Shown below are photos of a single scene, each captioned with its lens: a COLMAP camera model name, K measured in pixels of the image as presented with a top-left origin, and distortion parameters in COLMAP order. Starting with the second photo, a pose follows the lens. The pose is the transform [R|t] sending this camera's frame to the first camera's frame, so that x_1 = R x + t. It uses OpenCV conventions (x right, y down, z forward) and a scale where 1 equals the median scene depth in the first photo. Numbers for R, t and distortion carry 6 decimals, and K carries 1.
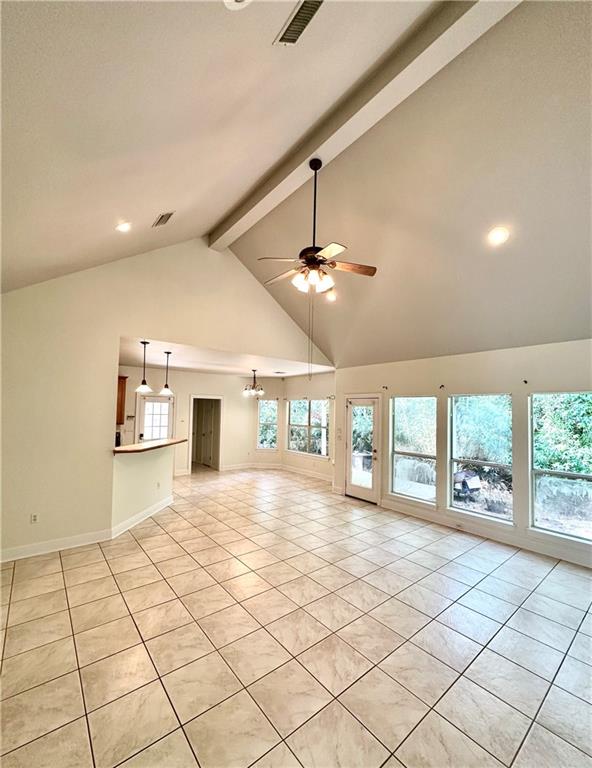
lens RADIAL K [[320.1, 0, 295.7], [0, 320.1, 393.5], [0, 0, 1]] dist [-0.000244, 0.000192]
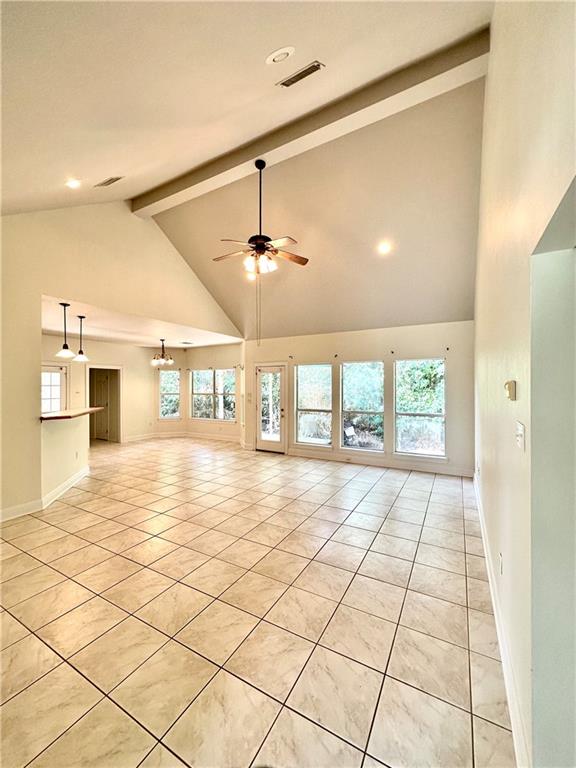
lens RADIAL K [[307.1, 0, 288.6], [0, 307.1, 382.4], [0, 0, 1]] dist [-0.001937, -0.000205]
pose [[0.929743, -0.018483, 0.367745, -0.171699], [0.001998, 0.998978, 0.045158, 0.027372], [-0.368204, -0.041251, 0.928830, -0.083634]]
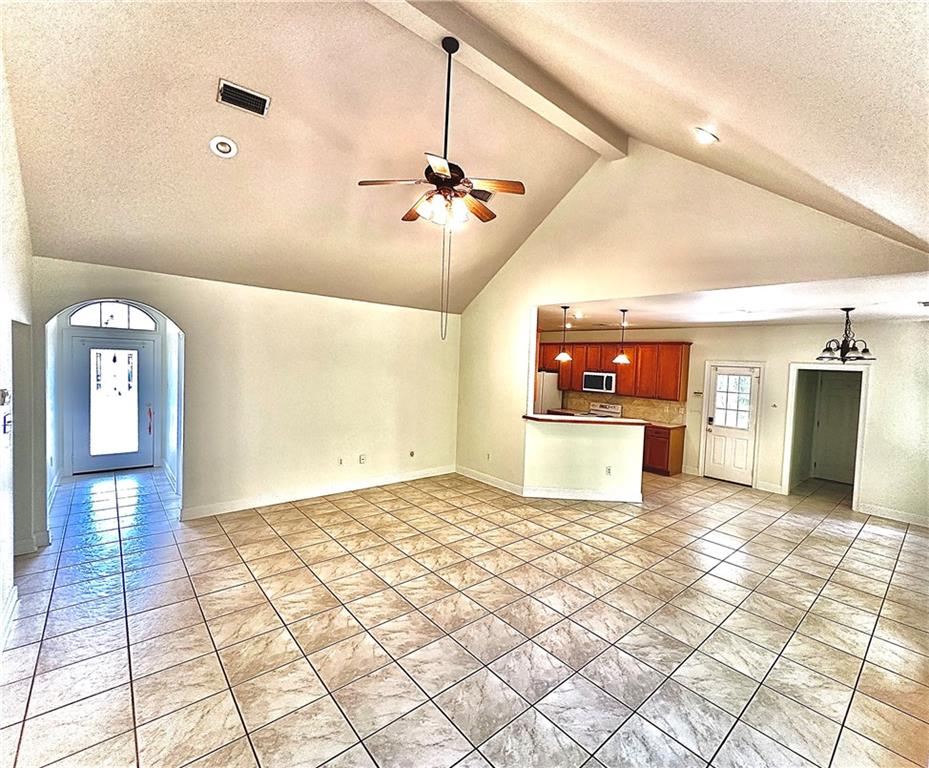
lens RADIAL K [[418.1, 0, 500.6], [0, 418.1, 380.9], [0, 0, 1]] dist [0.001599, 0.000234]
pose [[0.070555, 0.021965, -0.997266, 0.649257], [0.008082, 0.999712, 0.022590, 0.023214], [0.997475, -0.009654, 0.070357, 0.648012]]
